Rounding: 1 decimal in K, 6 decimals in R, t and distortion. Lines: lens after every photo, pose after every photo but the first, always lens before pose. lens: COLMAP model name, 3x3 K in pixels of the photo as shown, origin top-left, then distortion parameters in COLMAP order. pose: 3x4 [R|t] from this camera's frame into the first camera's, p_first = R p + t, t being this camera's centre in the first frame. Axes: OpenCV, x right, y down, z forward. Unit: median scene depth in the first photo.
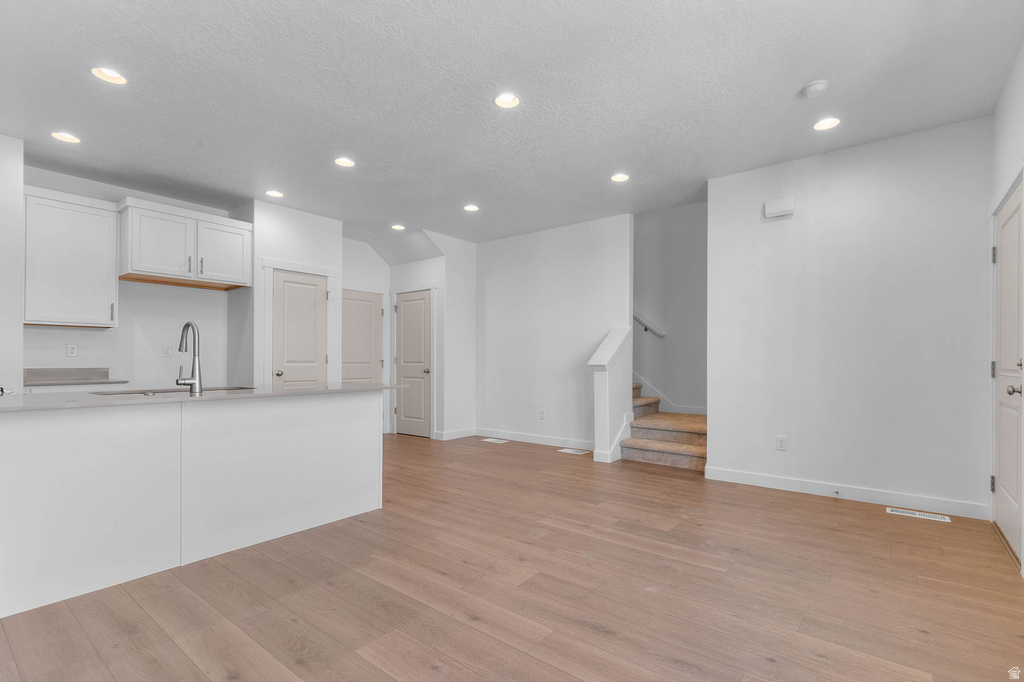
lens RADIAL K [[471.7, 0, 533.9], [0, 471.7, 361.0], [0, 0, 1]] dist [0.001707, 0.000118]
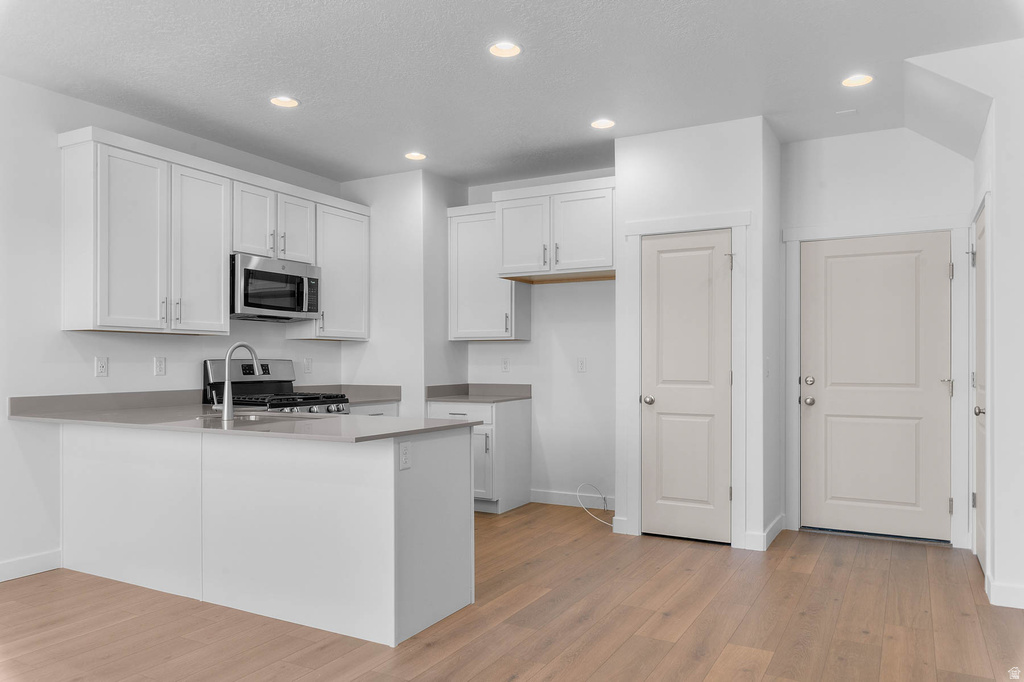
lens RADIAL K [[718.0, 0, 519.1], [0, 718.0, 357.4], [0, 0, 1]] dist [-0.000387, -0.000674]
pose [[0.153643, -0.006567, -0.988105, 0.619415], [-0.003419, 0.999968, -0.007177, -0.038307], [0.988121, 0.004482, 0.153615, 1.115403]]
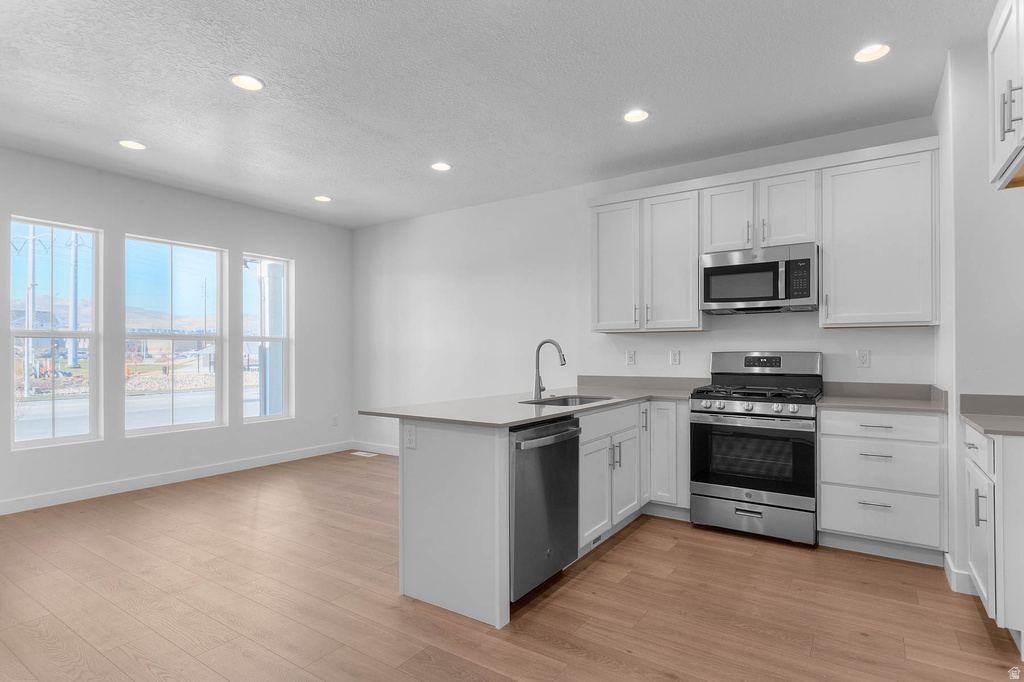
lens RADIAL K [[520.5, 0, 535.7], [0, 520.5, 352.7], [0, 0, 1]] dist [0.000086, 0.000591]
pose [[-0.997117, 0.001104, -0.075877, -0.504770], [0.001003, 0.999999, 0.001365, -0.043330], [0.075878, 0.001285, -0.997116, 1.939473]]
